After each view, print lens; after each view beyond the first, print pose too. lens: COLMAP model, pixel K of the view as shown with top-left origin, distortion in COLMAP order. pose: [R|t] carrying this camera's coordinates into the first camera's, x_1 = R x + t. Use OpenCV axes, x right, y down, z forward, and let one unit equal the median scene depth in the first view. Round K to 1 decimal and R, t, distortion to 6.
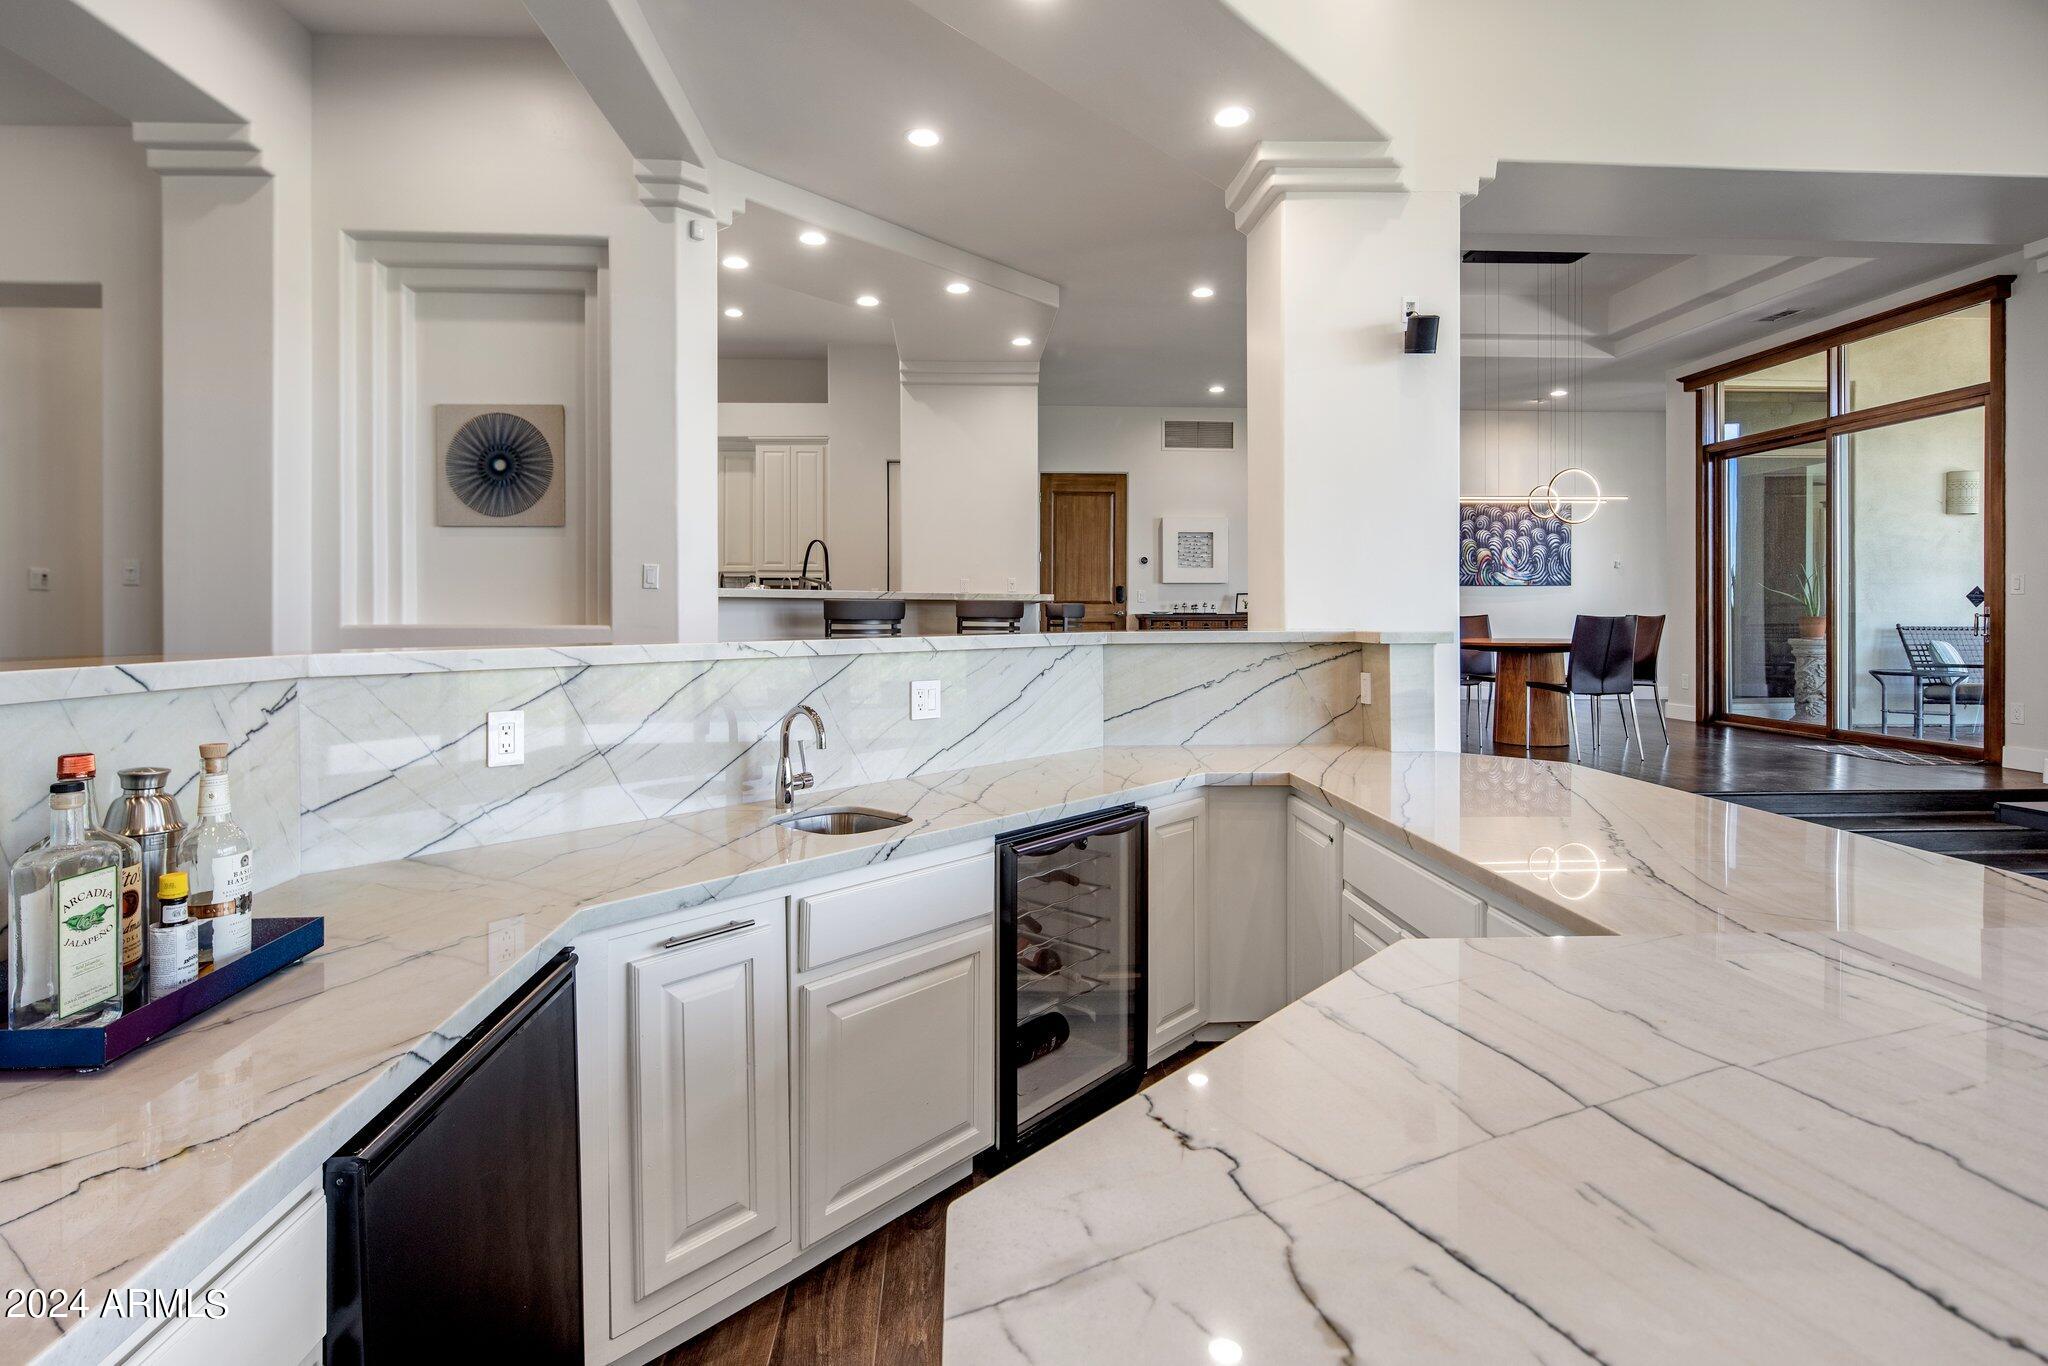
lens RADIAL K [[990.1, 0, 1011.4], [0, 990.1, 608.5], [0, 0, 1]] dist [0.003197, 0.003499]
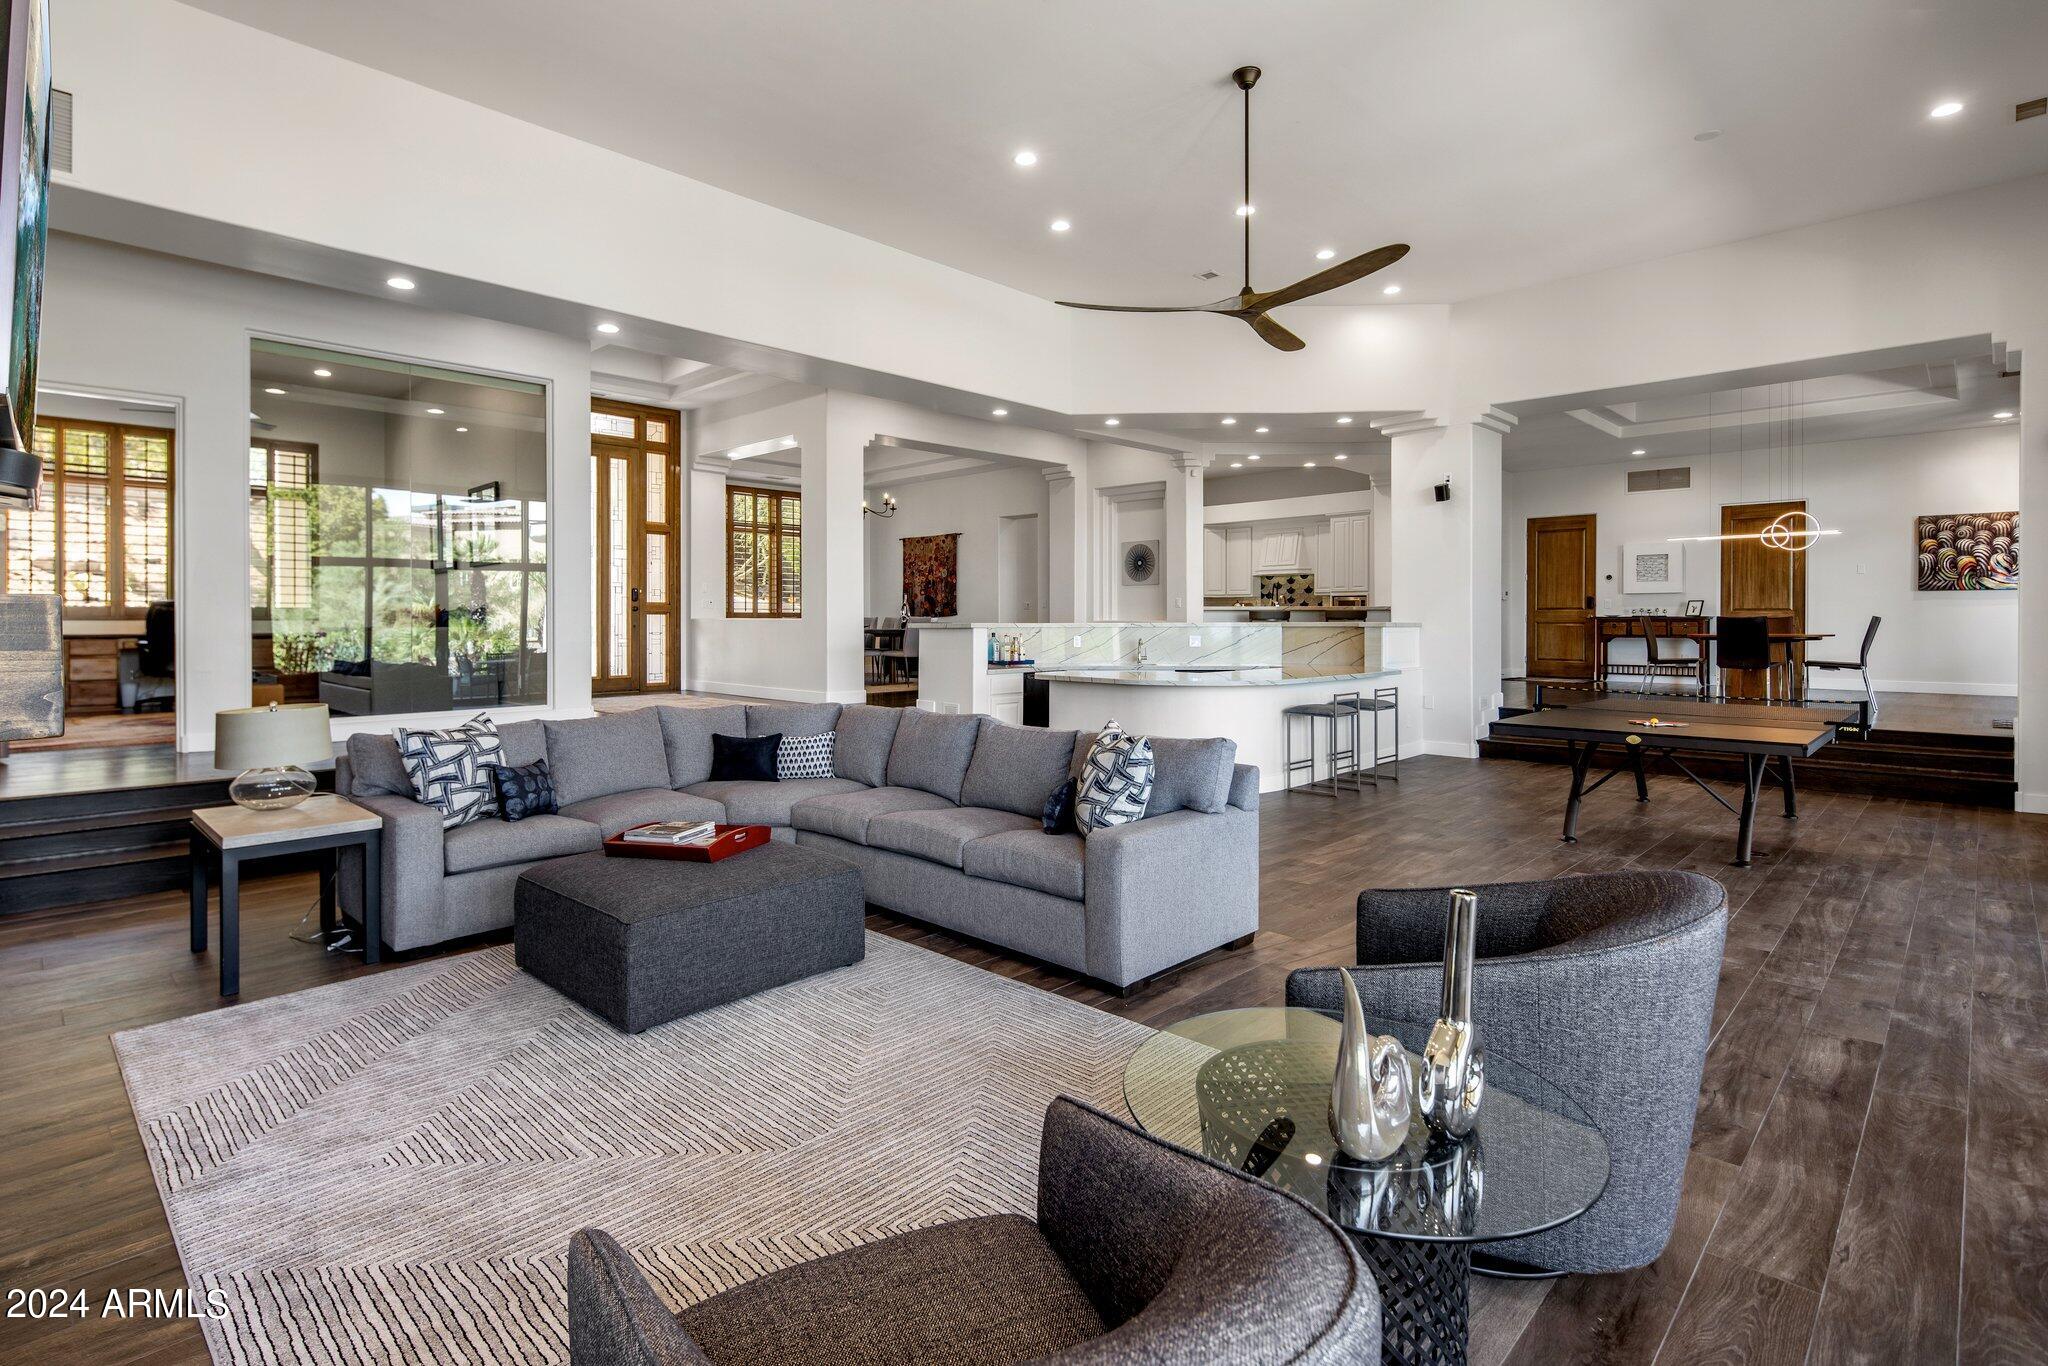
lens RADIAL K [[990.1, 0, 1018.8], [0, 990.1, 617.0], [0, 0, 1]] dist [0.003197, 0.003499]
pose [[0.676611, -0.001689, -0.736339, 0.584399], [0.004391, 0.999989, 0.001742, -0.000148], [0.736328, -0.004412, 0.676611, -0.508010]]
